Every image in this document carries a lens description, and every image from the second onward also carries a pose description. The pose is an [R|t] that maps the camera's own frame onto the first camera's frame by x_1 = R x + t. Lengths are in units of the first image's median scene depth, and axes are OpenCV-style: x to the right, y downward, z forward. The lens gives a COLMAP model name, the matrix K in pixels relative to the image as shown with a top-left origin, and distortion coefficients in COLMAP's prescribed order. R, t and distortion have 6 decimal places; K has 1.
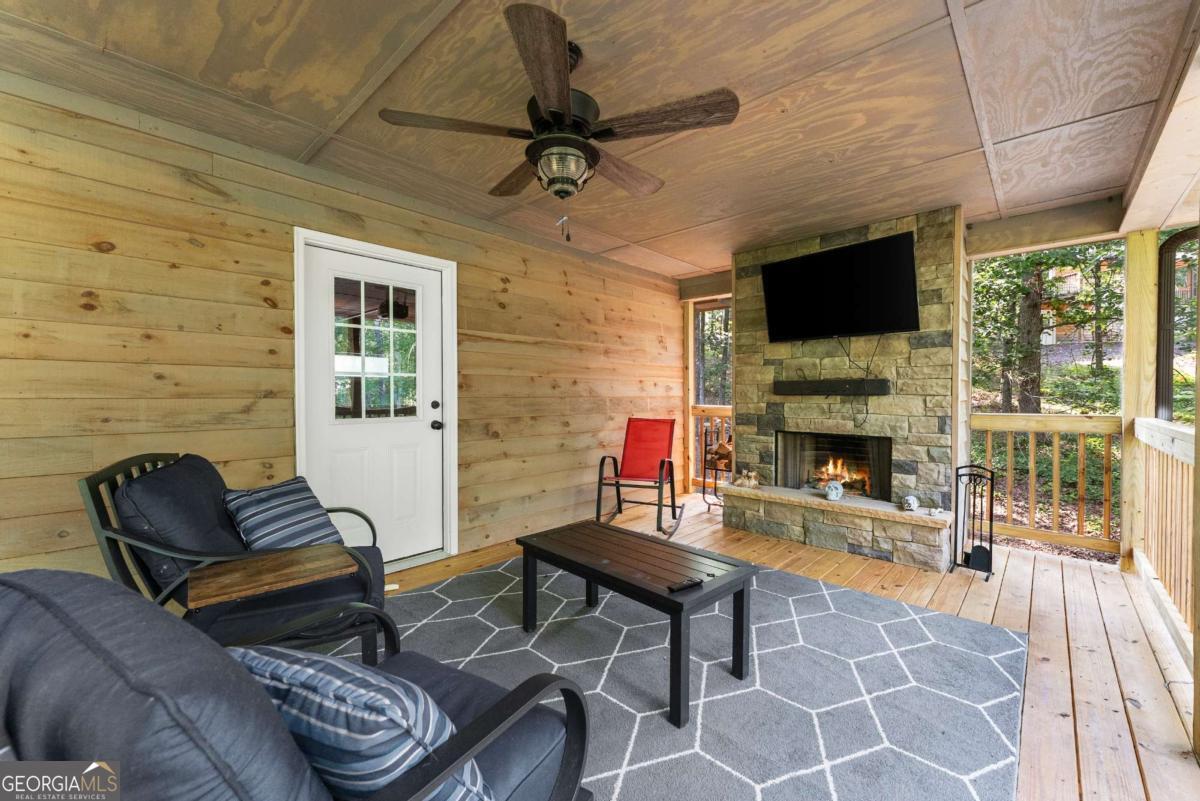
lens RADIAL K [[480.5, 0, 598.9], [0, 480.5, 400.3], [0, 0, 1]] dist [-0.002142, -0.000348]
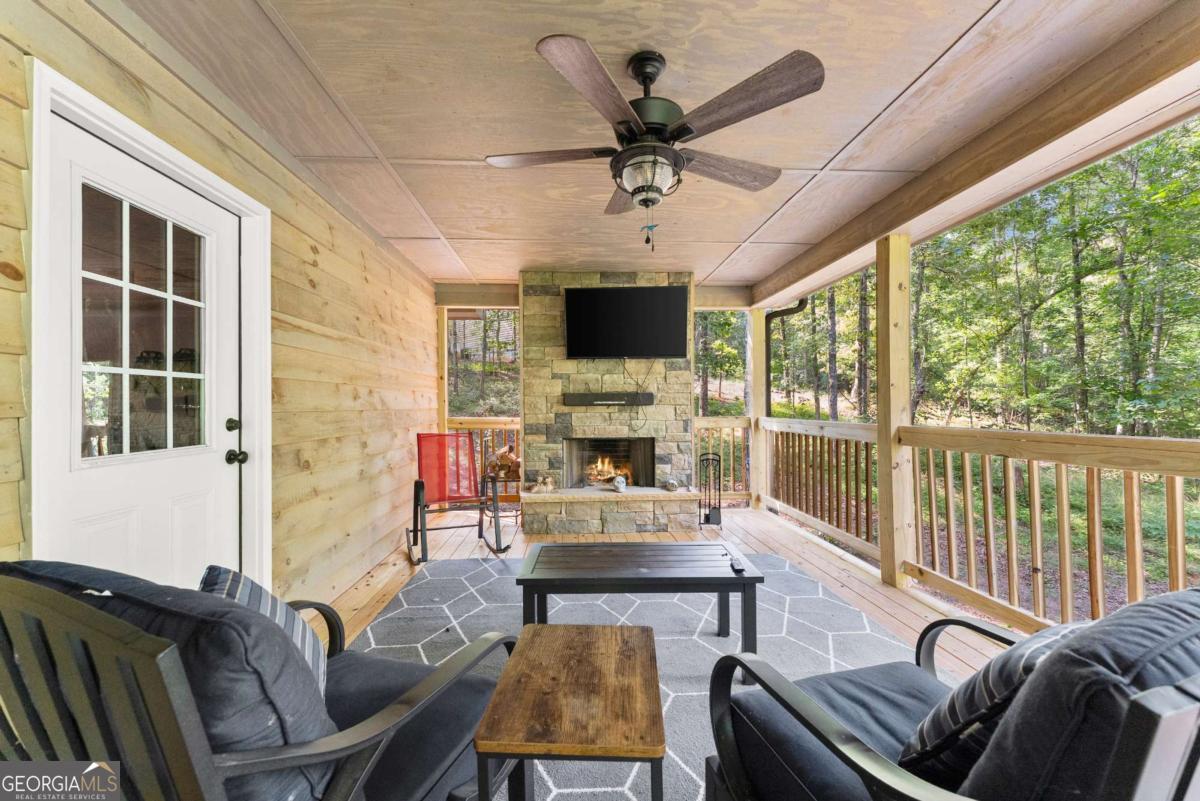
lens RADIAL K [[480.5, 0, 602.0], [0, 480.5, 400.3], [0, 0, 1]] dist [-0.002142, -0.000348]
pose [[0.684804, 0.000821, 0.728727, -0.422588], [0.017399, 0.999696, -0.017476, -0.003139], [-0.728520, 0.024646, 0.684581, 0.195558]]
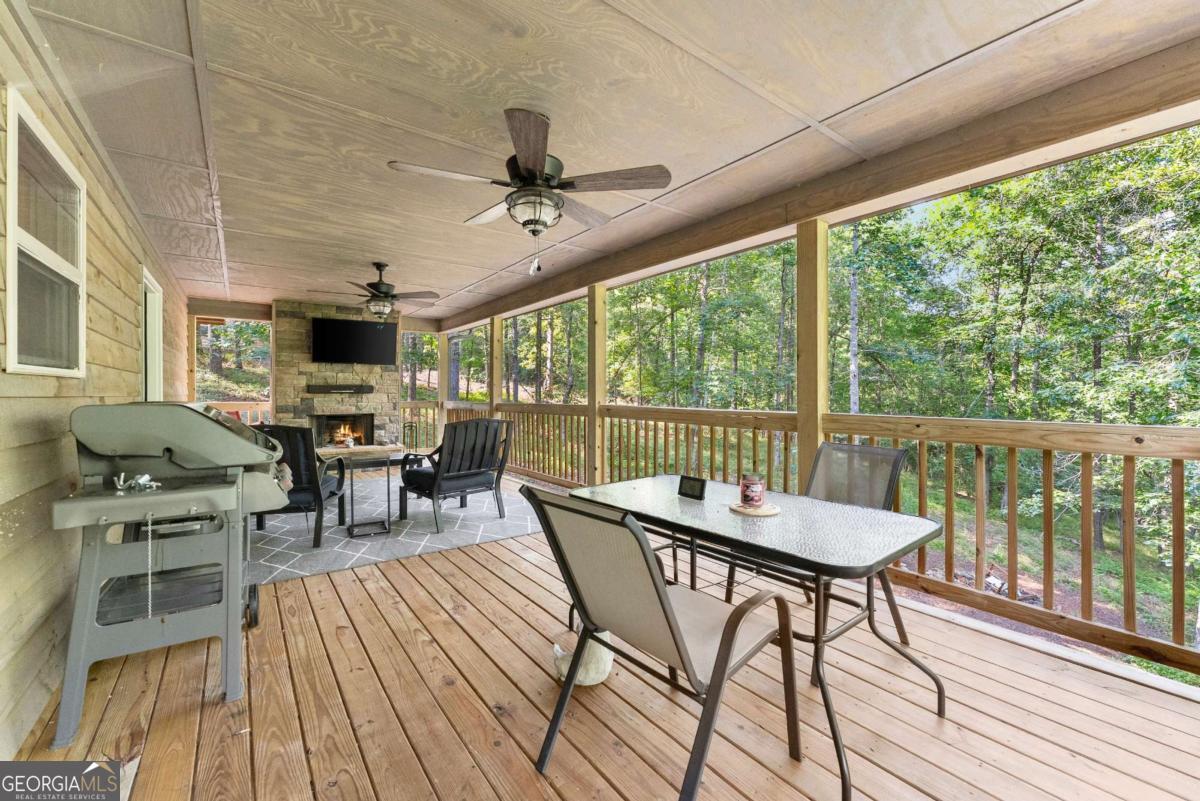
lens RADIAL K [[480.5, 0, 601.1], [0, 480.5, 391.6], [0, 0, 1]] dist [-0.002142, -0.000348]
pose [[0.176007, 0.001761, 0.984387, -1.206161], [0.013346, 0.999902, -0.004175, 0.003820], [-0.984298, 0.013873, 0.175966, -0.320701]]
